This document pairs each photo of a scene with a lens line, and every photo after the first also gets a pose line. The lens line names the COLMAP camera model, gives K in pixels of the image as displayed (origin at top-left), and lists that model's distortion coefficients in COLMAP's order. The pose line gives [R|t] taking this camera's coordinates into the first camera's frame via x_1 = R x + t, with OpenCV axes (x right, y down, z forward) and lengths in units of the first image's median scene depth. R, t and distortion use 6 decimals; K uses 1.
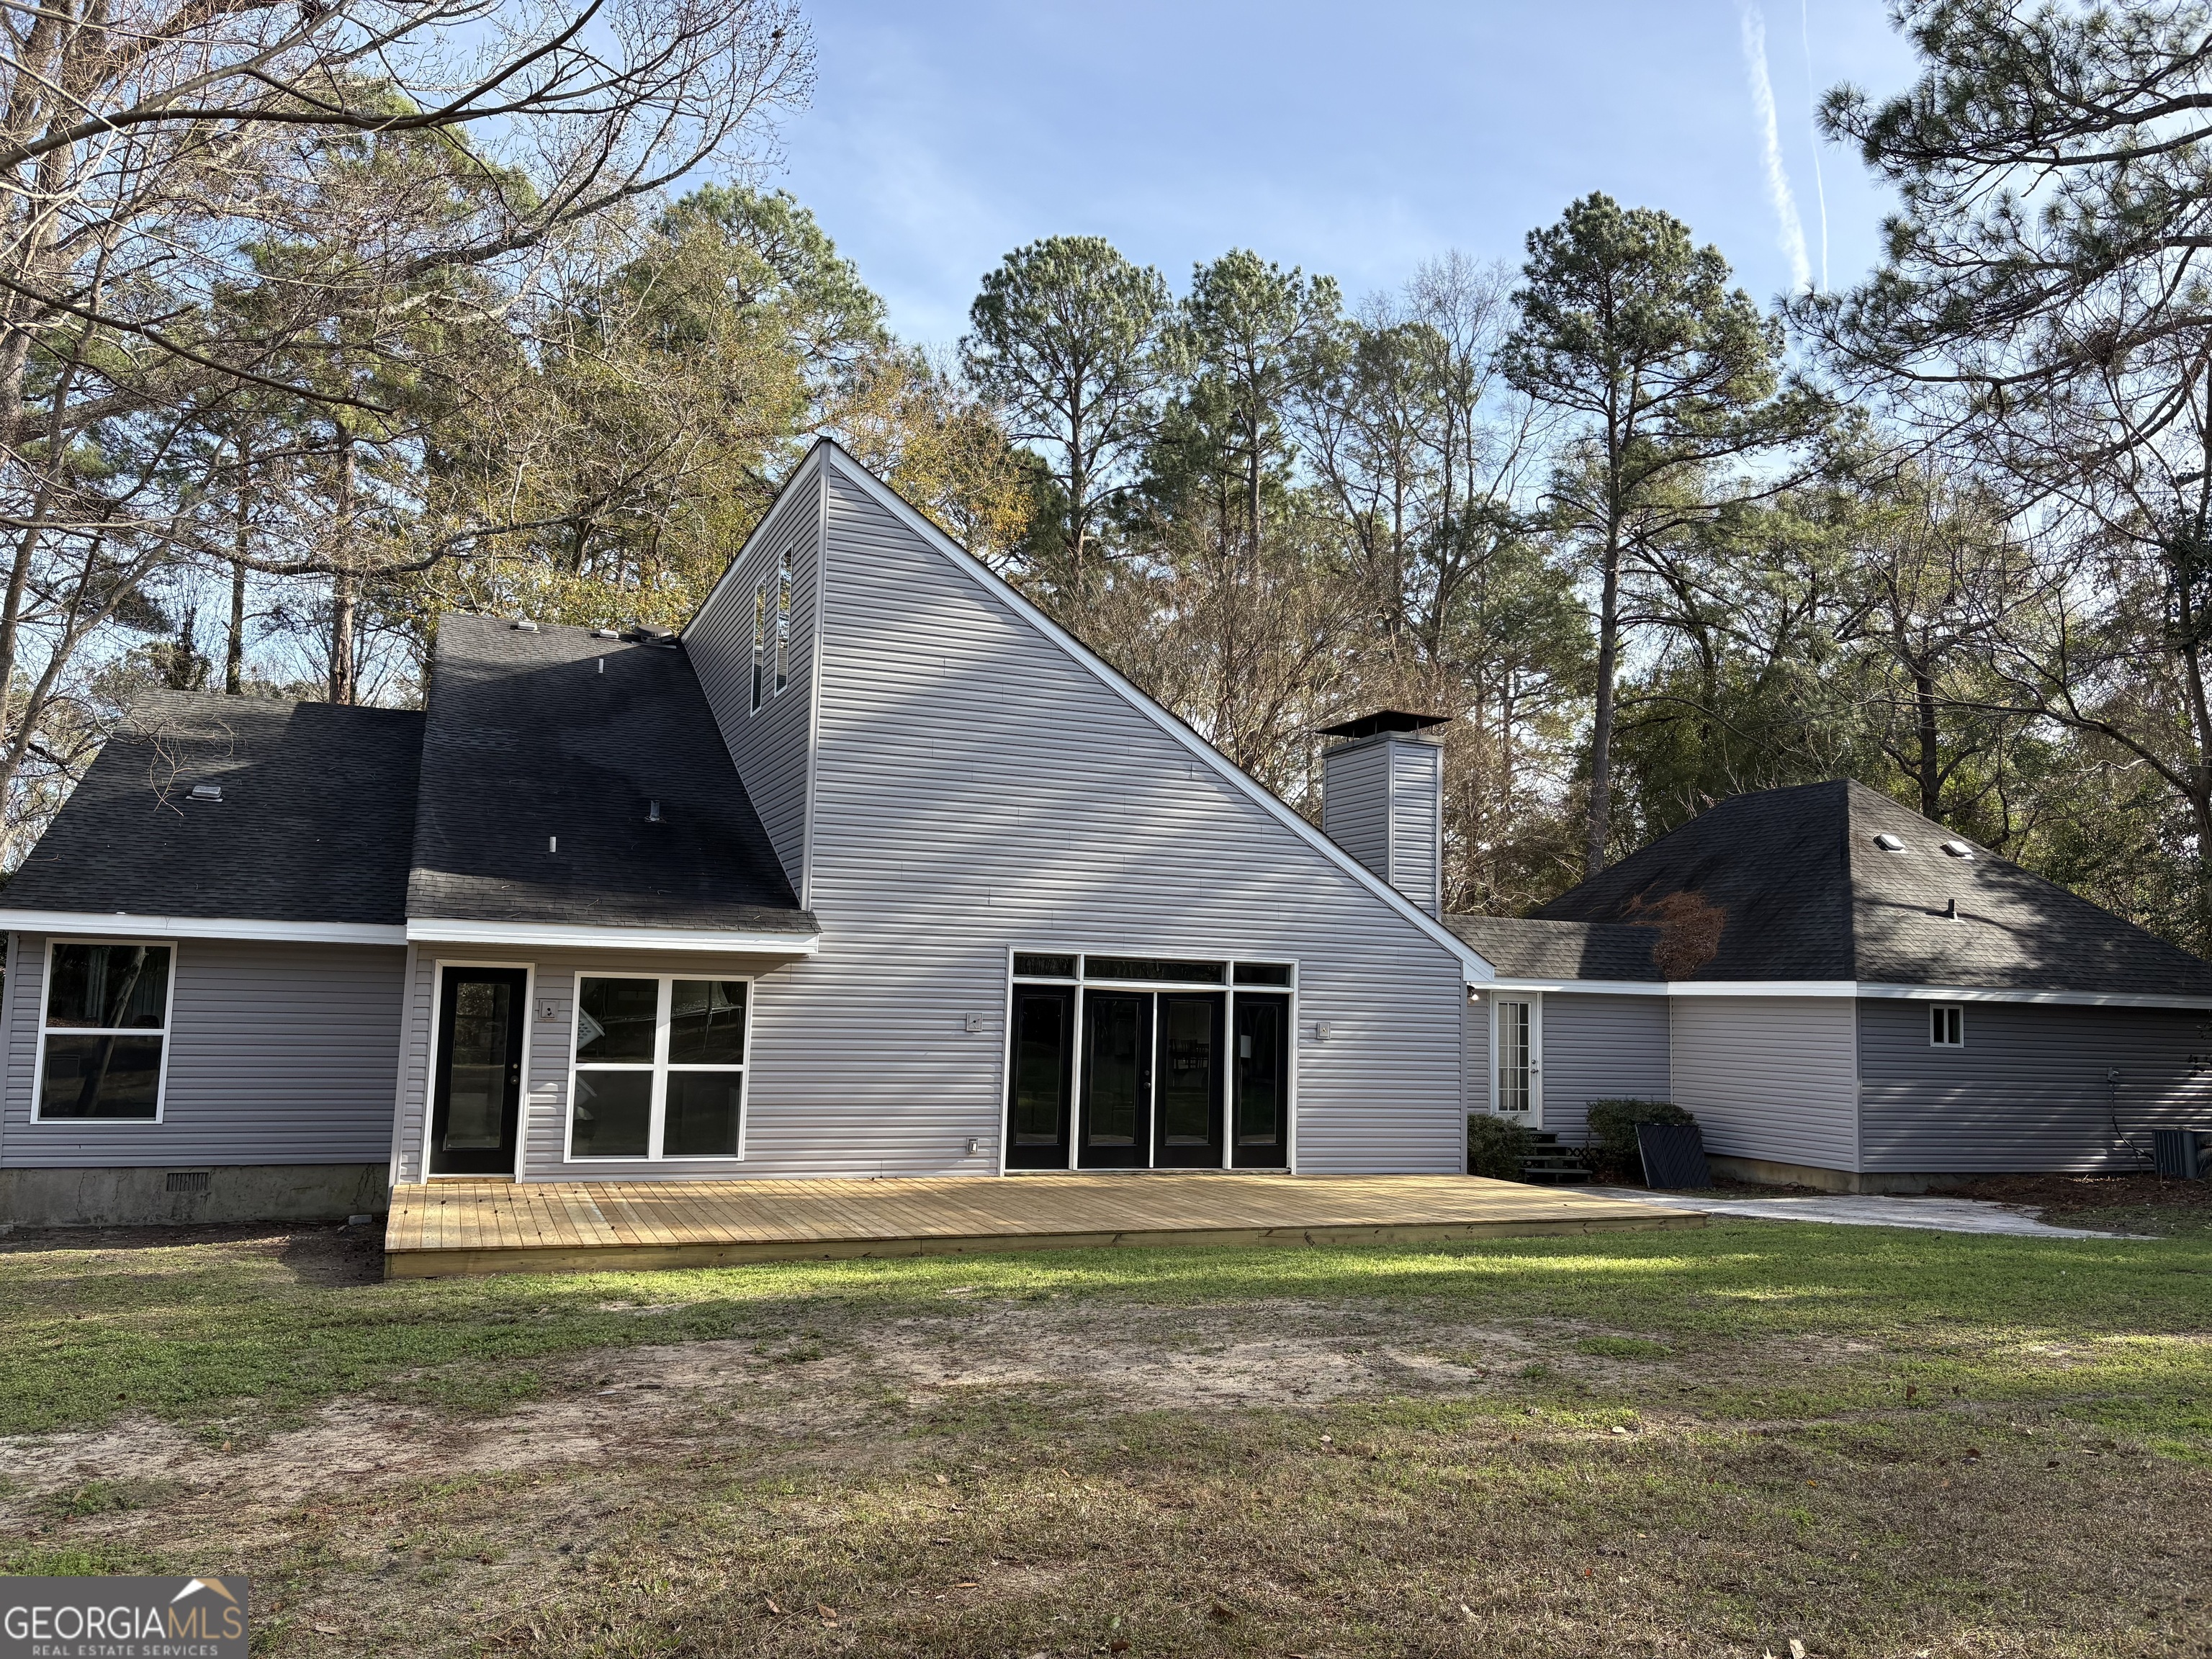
lens RADIAL K [[1654.1, 0, 1116.0], [0, 1654.1, 806.9], [0, 0, 1]] dist [0.027469, -0.014911]
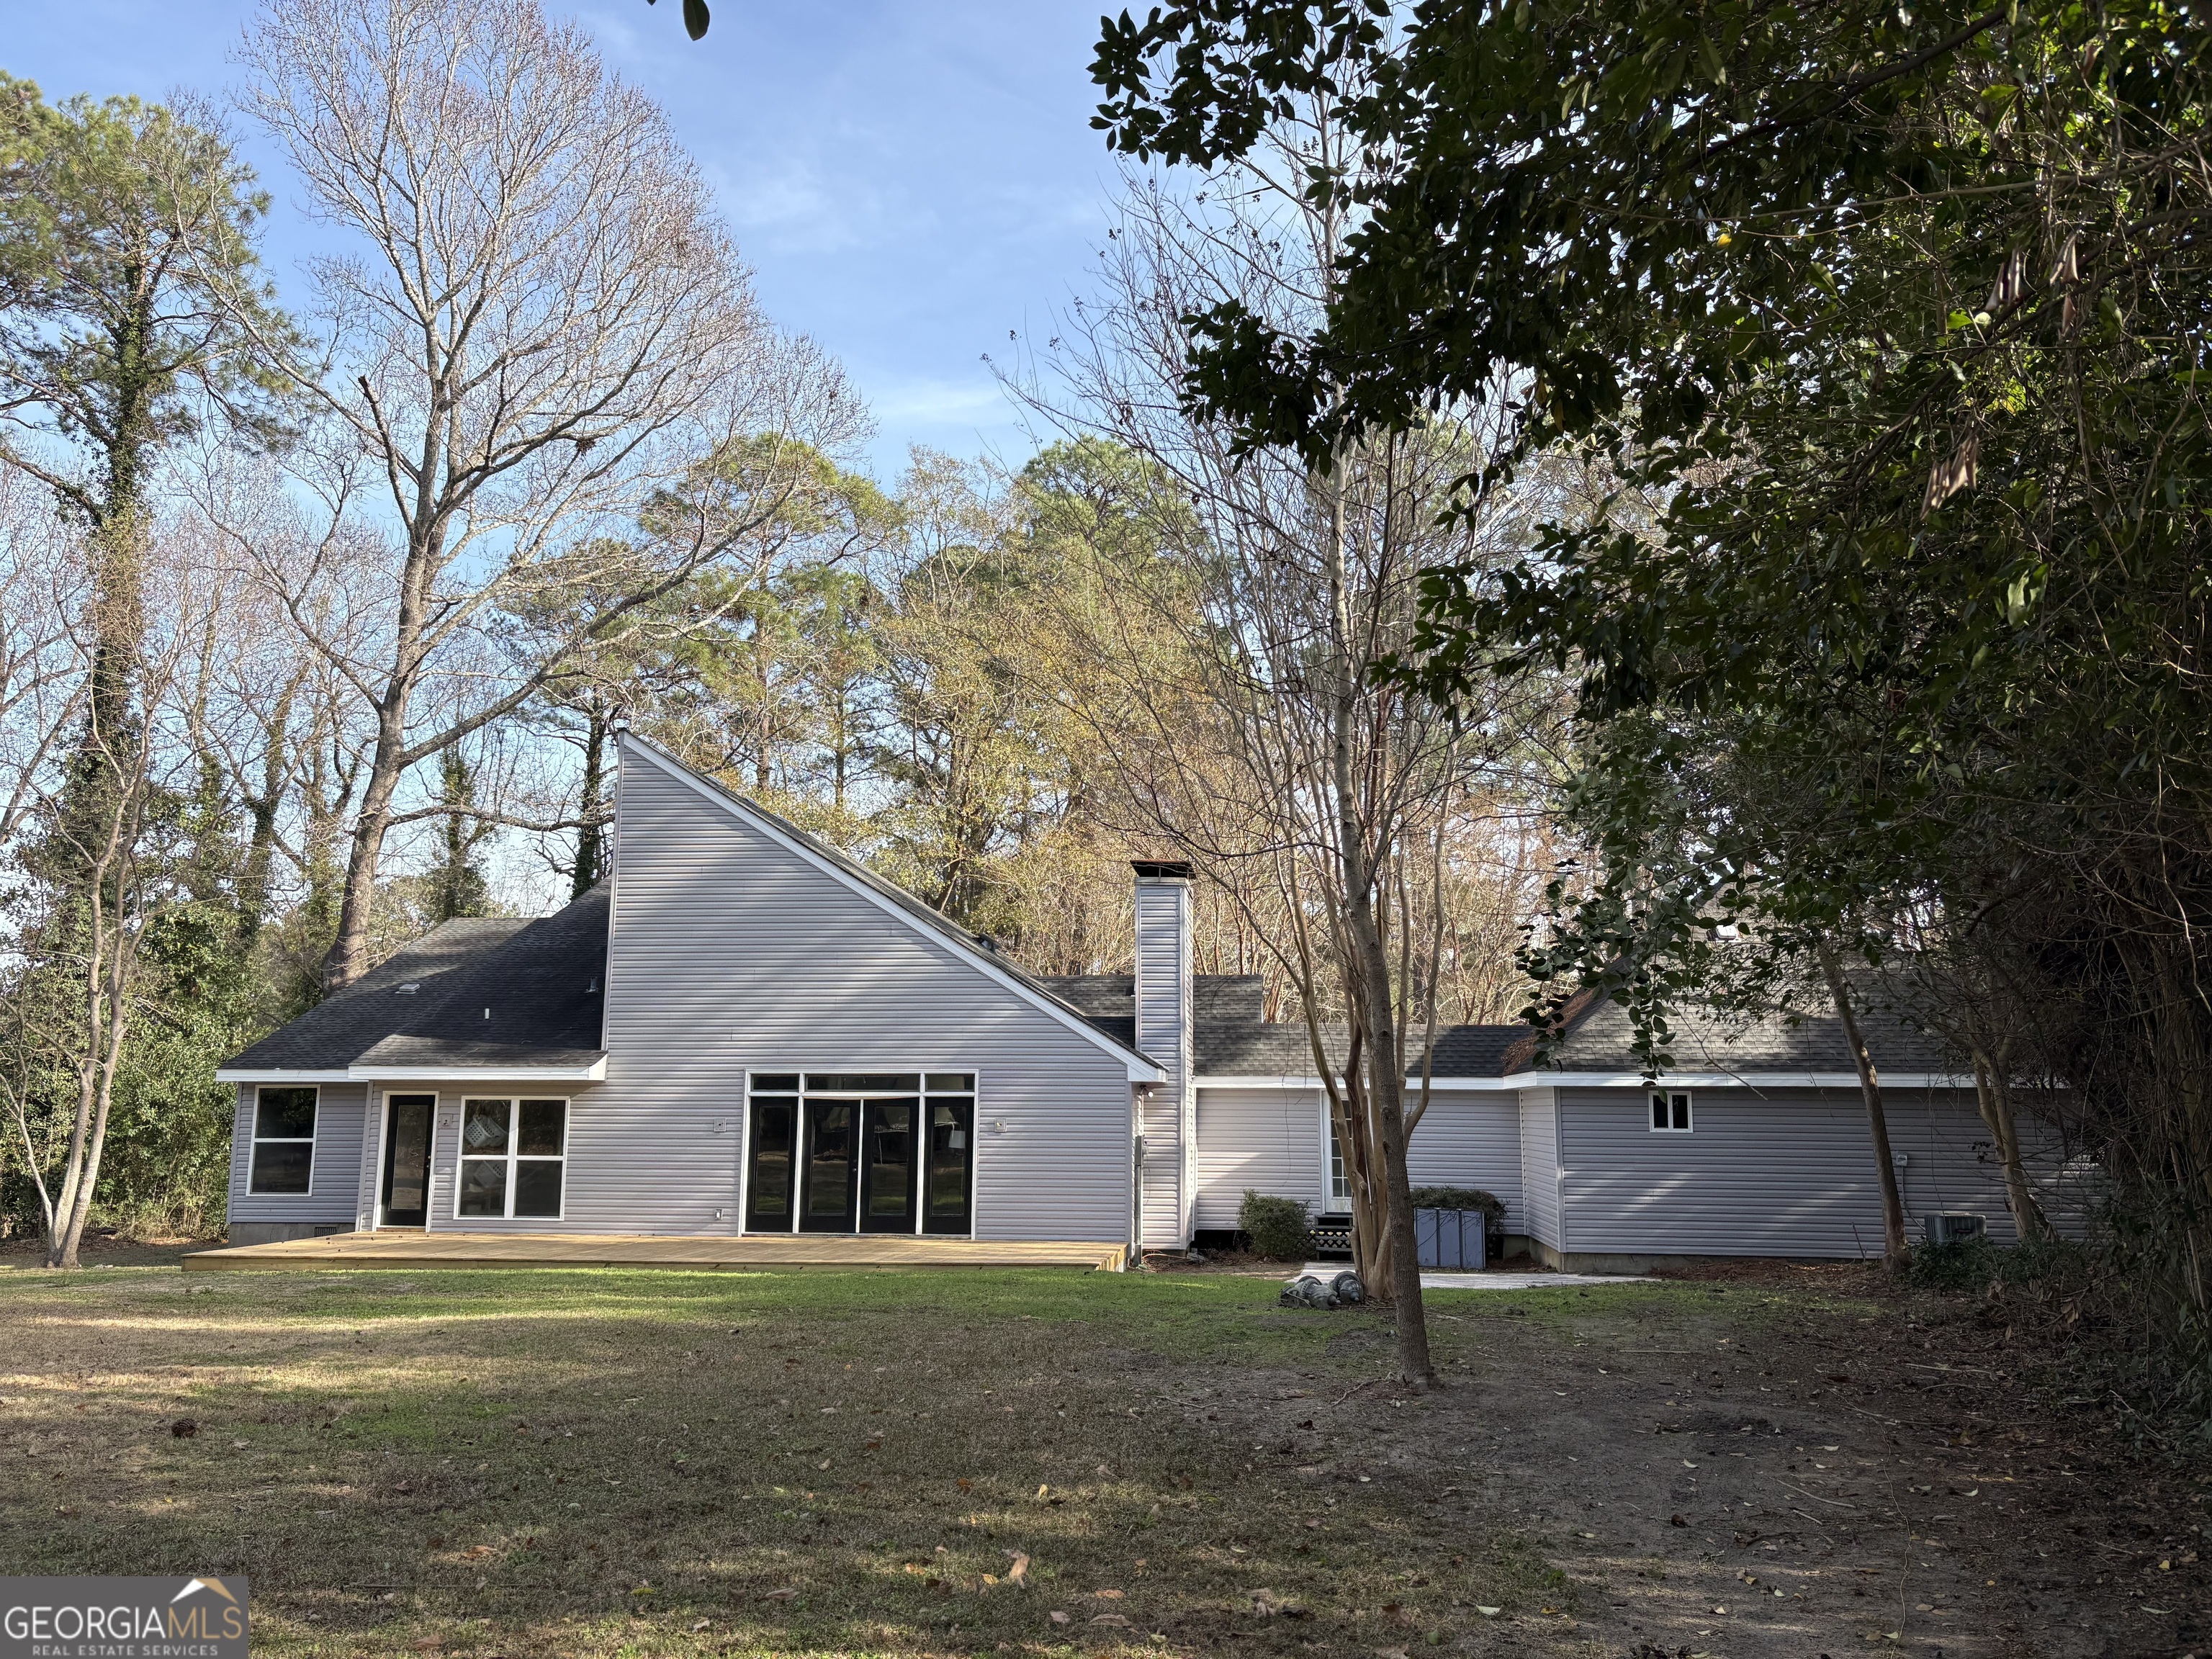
lens RADIAL K [[1654.1, 0, 1108.4], [0, 1654.1, 836.5], [0, 0, 1]] dist [0.027469, -0.014911]
pose [[0.881134, -0.100229, -0.462123, 0.864222], [0.075364, 0.994553, -0.072009, 0.013273], [0.466823, 0.028623, 0.883888, -0.092500]]
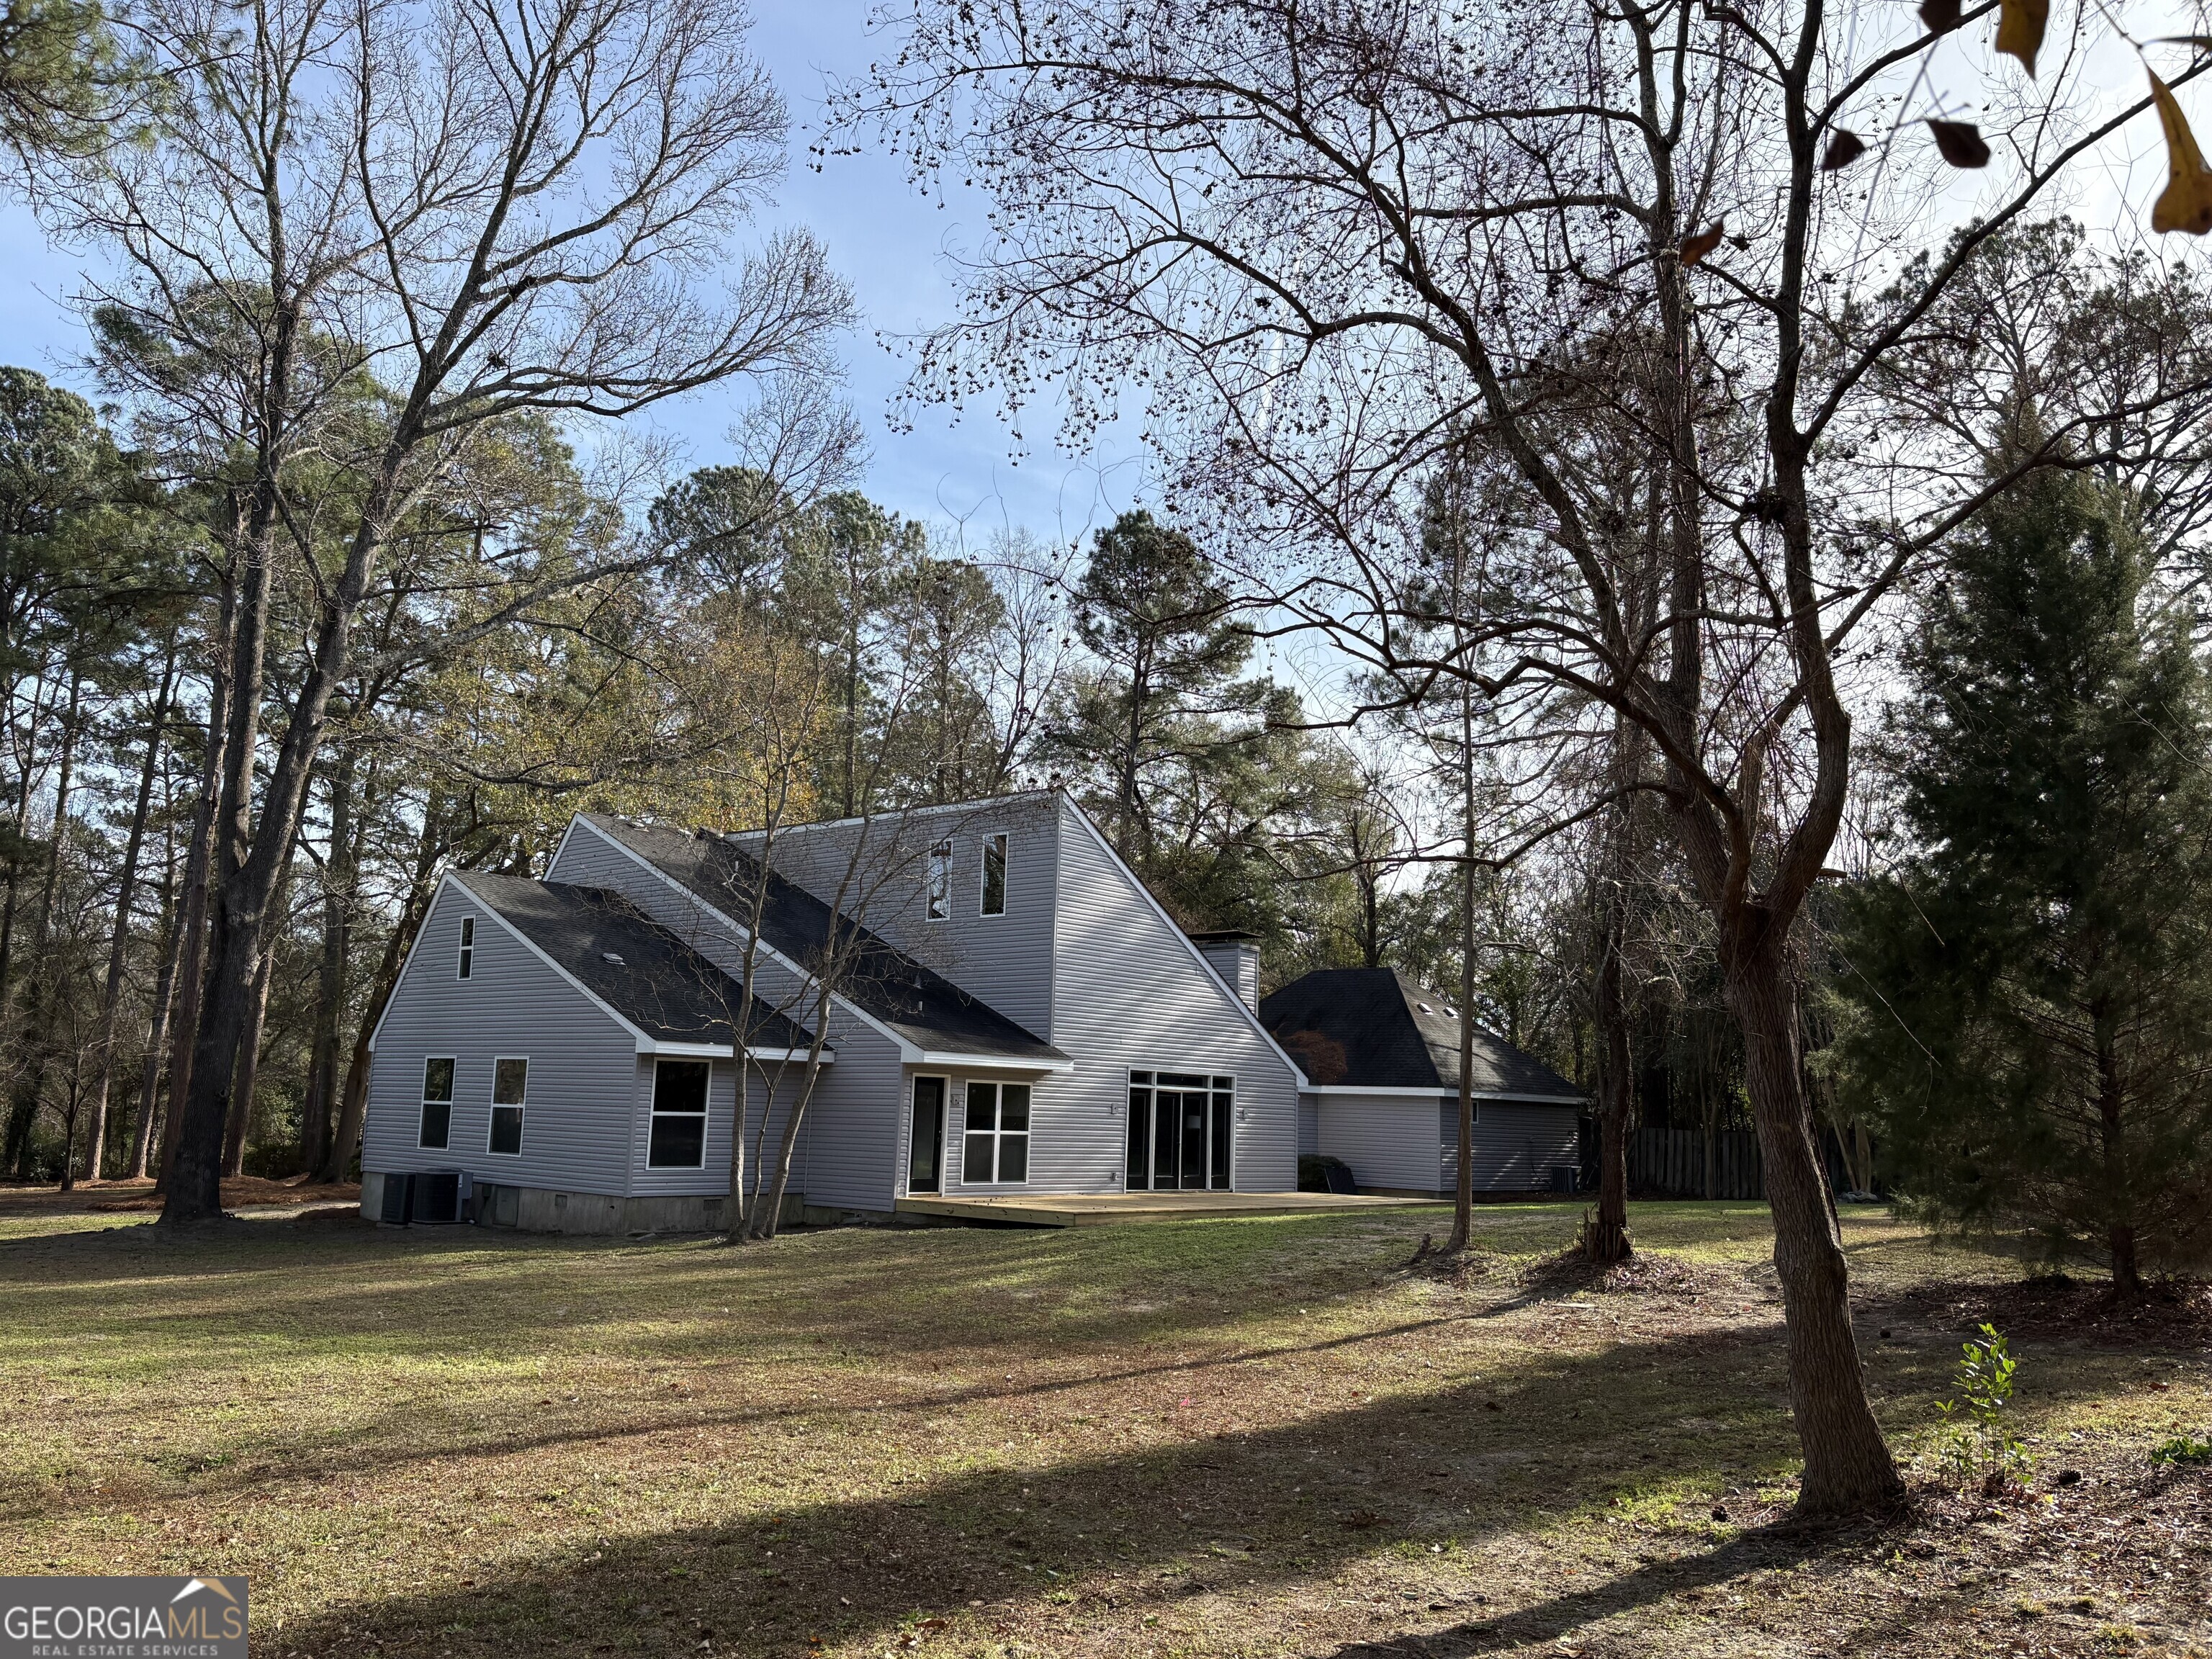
lens RADIAL K [[1654.1, 0, 1109.1], [0, 1654.1, 831.6], [0, 0, 1]] dist [0.027469, -0.014911]
pose [[0.893754, 0.074774, 0.442282, -0.910868], [-0.058073, 0.996998, -0.051205, -0.080045], [-0.444783, 0.020081, 0.895413, -0.630316]]
